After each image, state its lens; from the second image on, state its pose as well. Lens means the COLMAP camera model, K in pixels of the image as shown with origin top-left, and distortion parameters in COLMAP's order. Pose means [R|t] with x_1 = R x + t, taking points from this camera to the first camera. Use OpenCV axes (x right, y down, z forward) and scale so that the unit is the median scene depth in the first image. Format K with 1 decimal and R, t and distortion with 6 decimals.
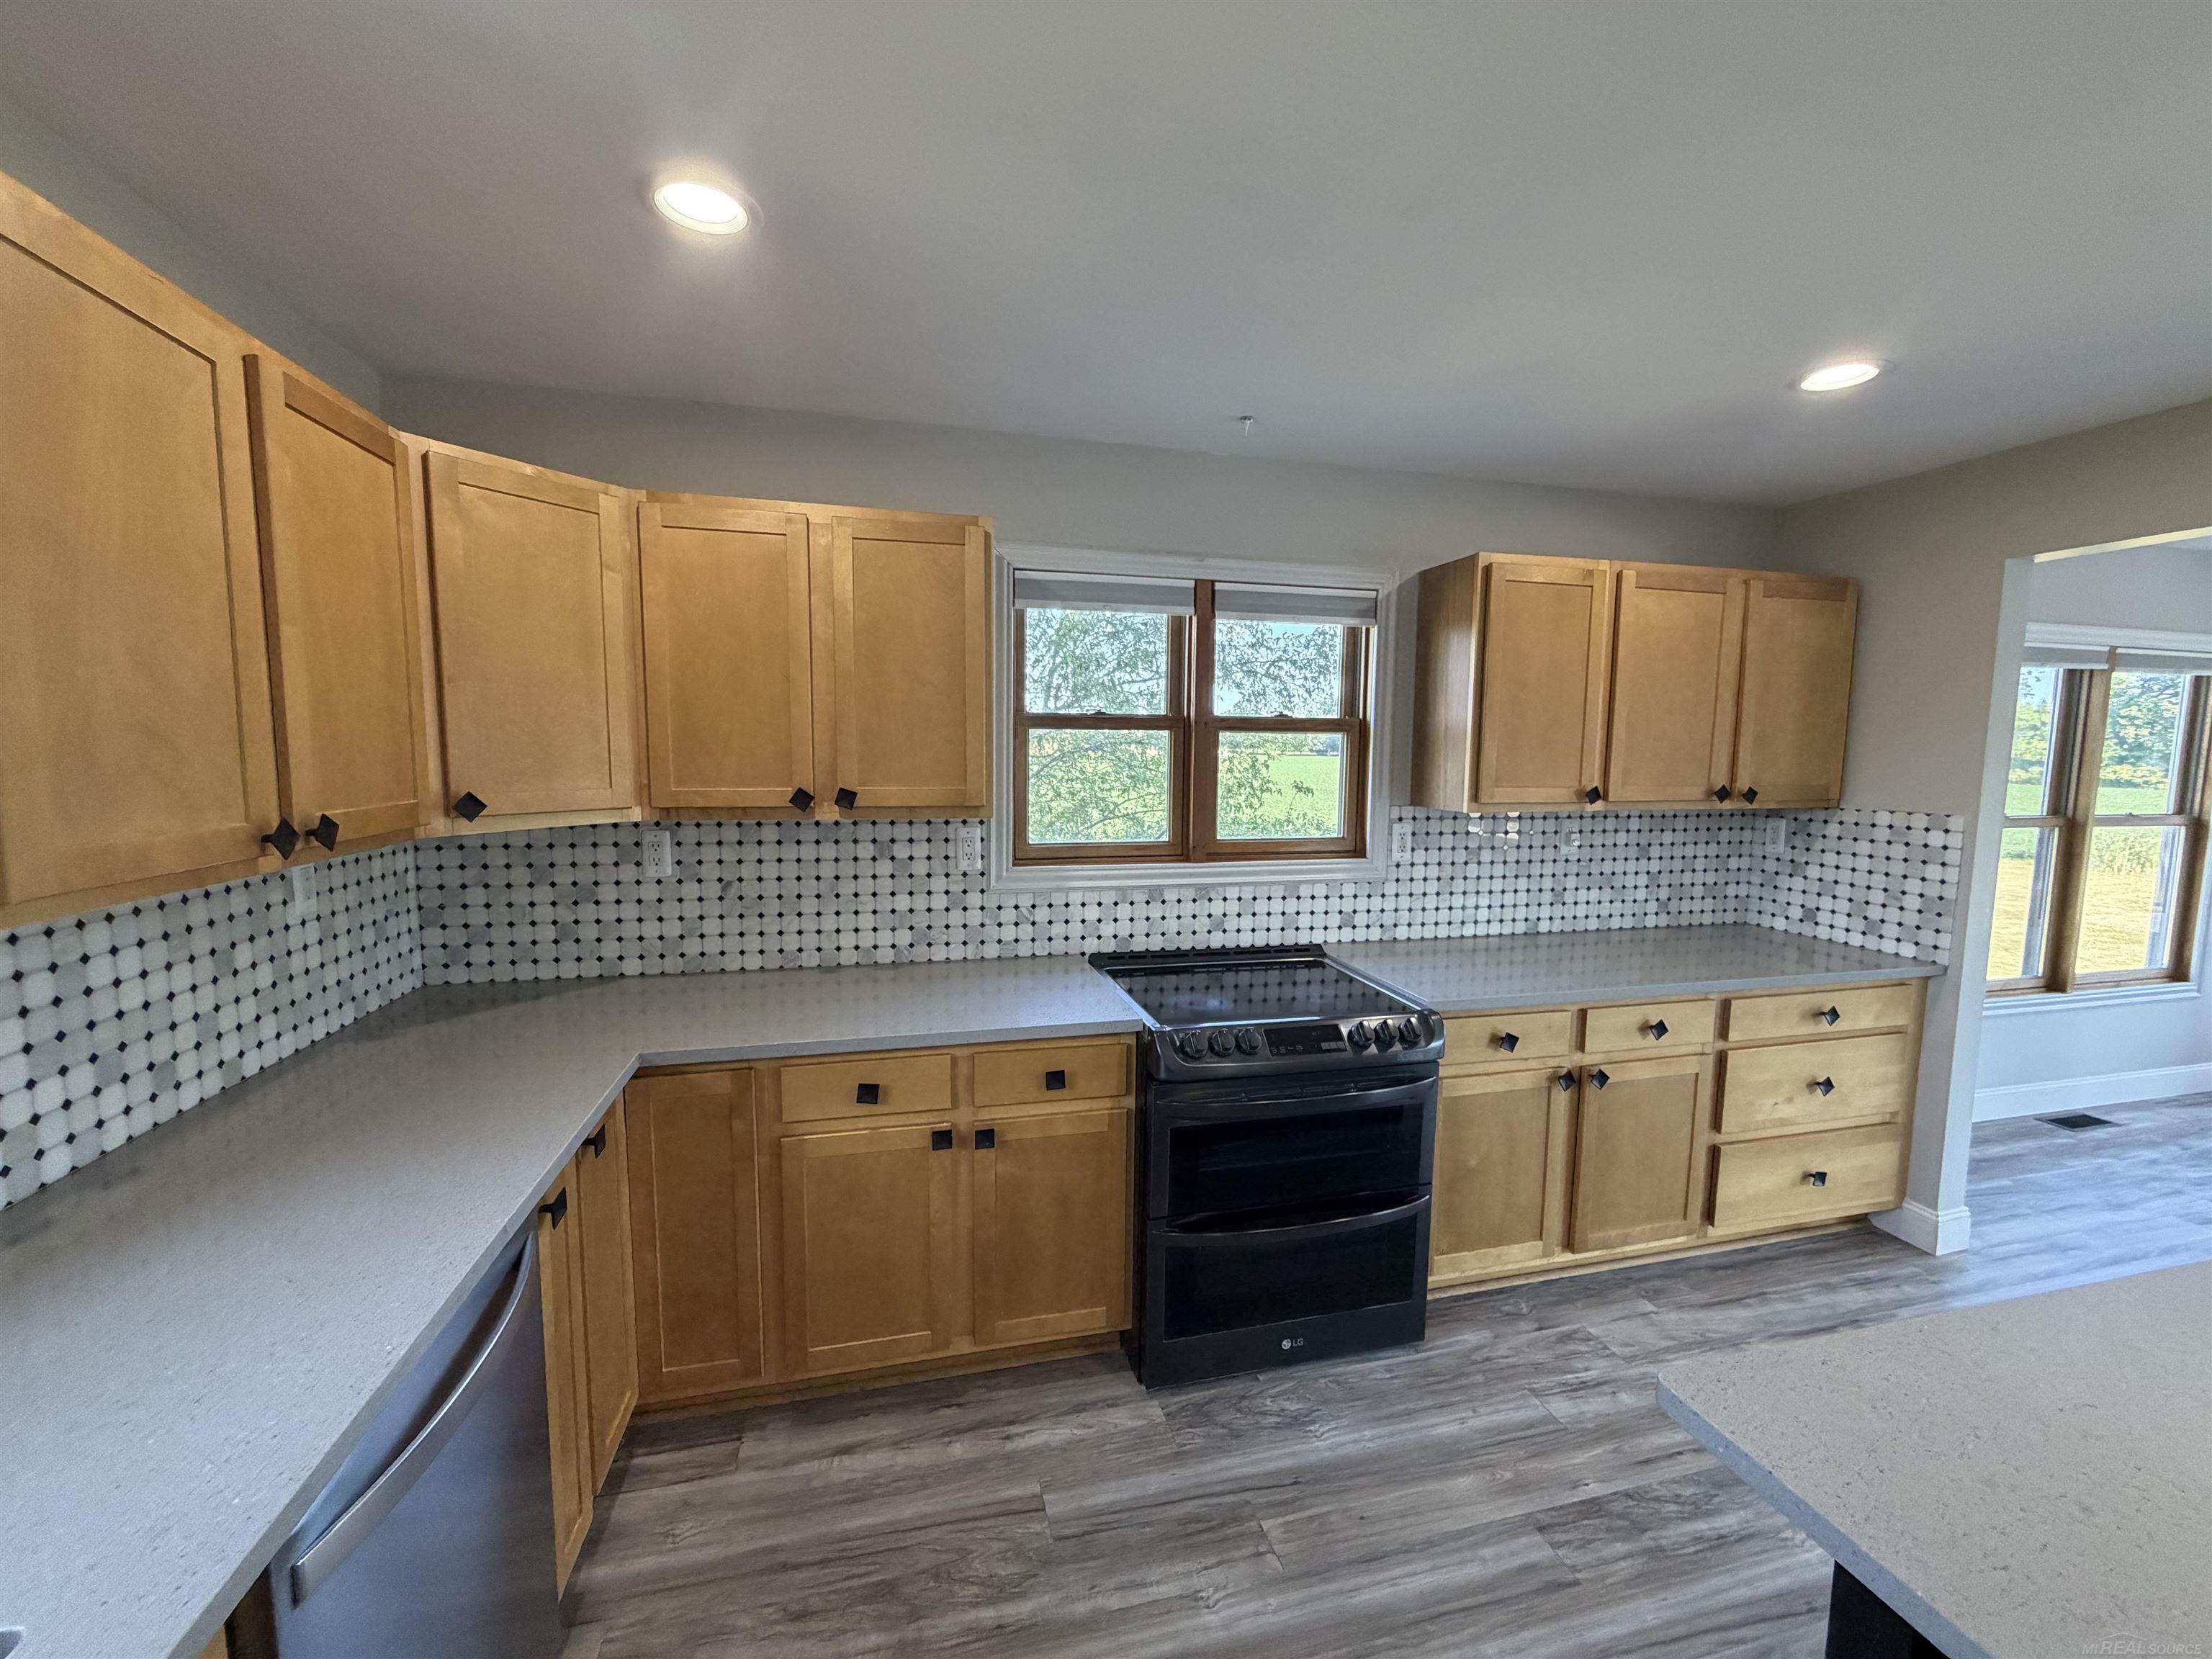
lens RADIAL K [[882.4, 0, 1104.2], [0, 882.4, 831.0], [0, 0, 1]] dist [0.000463, -0.000118]
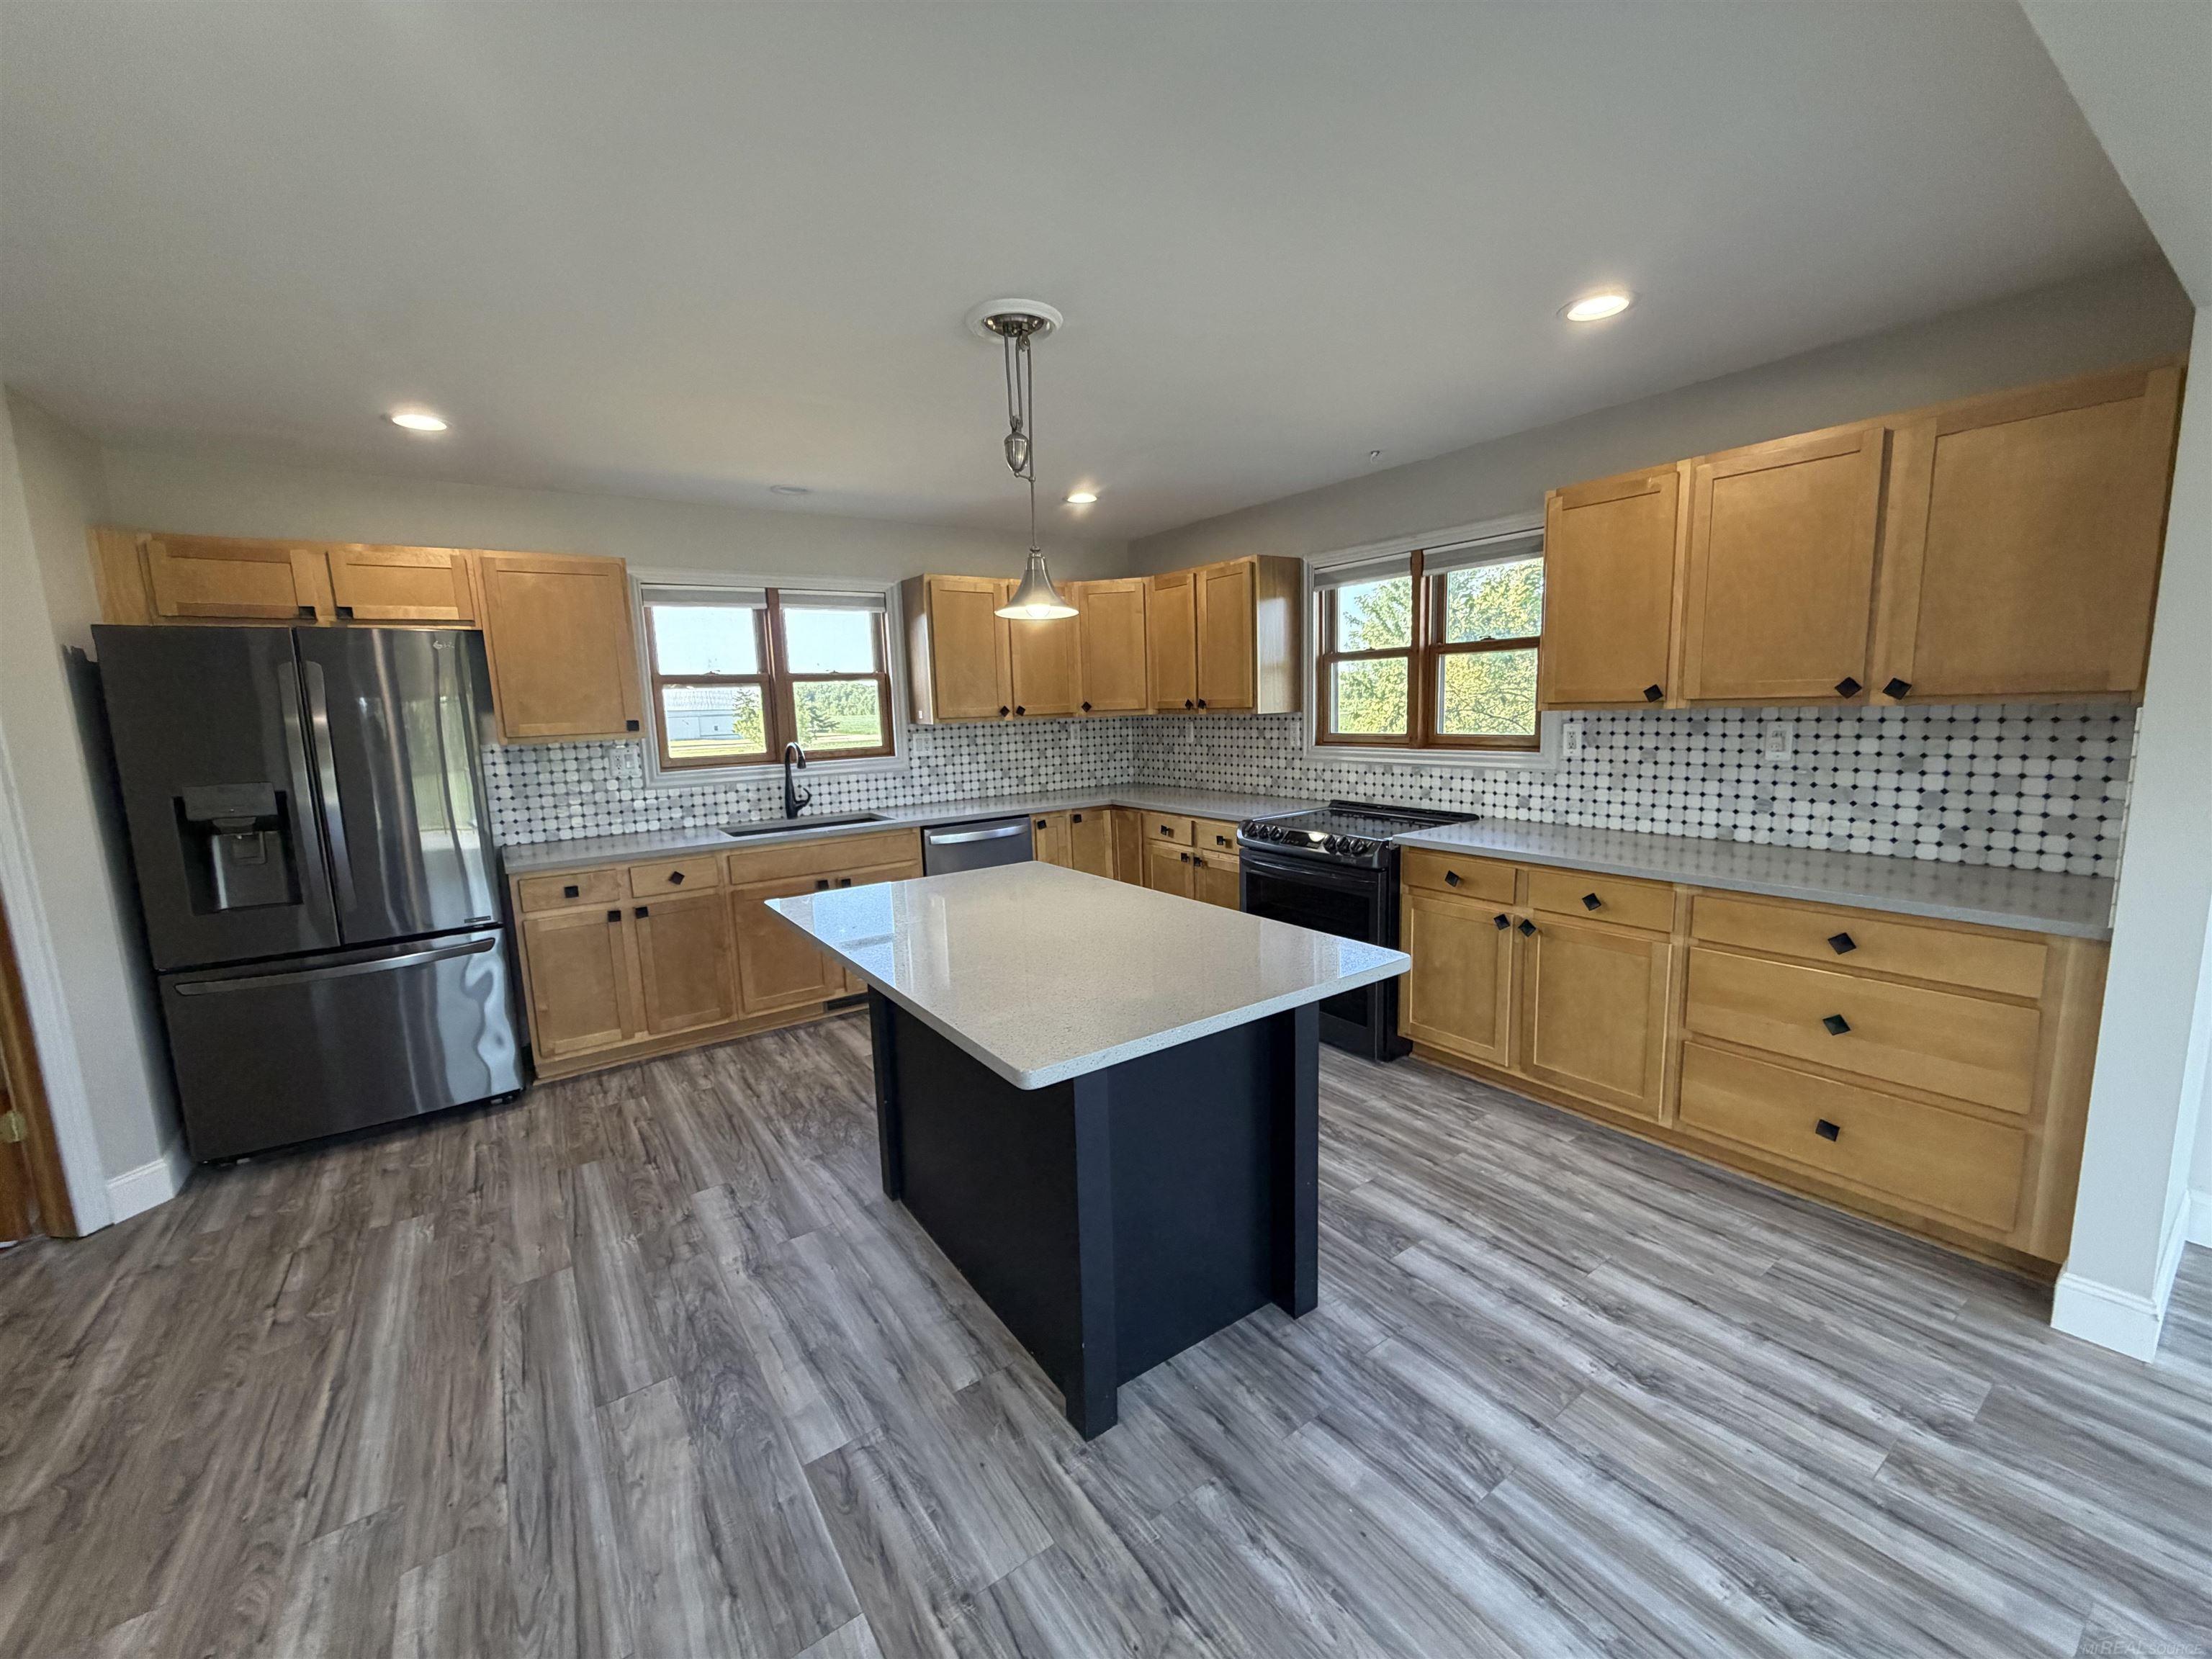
lens RADIAL K [[882.4, 0, 1102.8], [0, 882.4, 828.6], [0, 0, 1]] dist [0.000463, -0.000118]
pose [[0.349927, 0.113699, -0.929851, 1.258659], [-0.052746, 0.993424, 0.101623, 0.044577], [0.935291, 0.013485, 0.353623, 0.016902]]
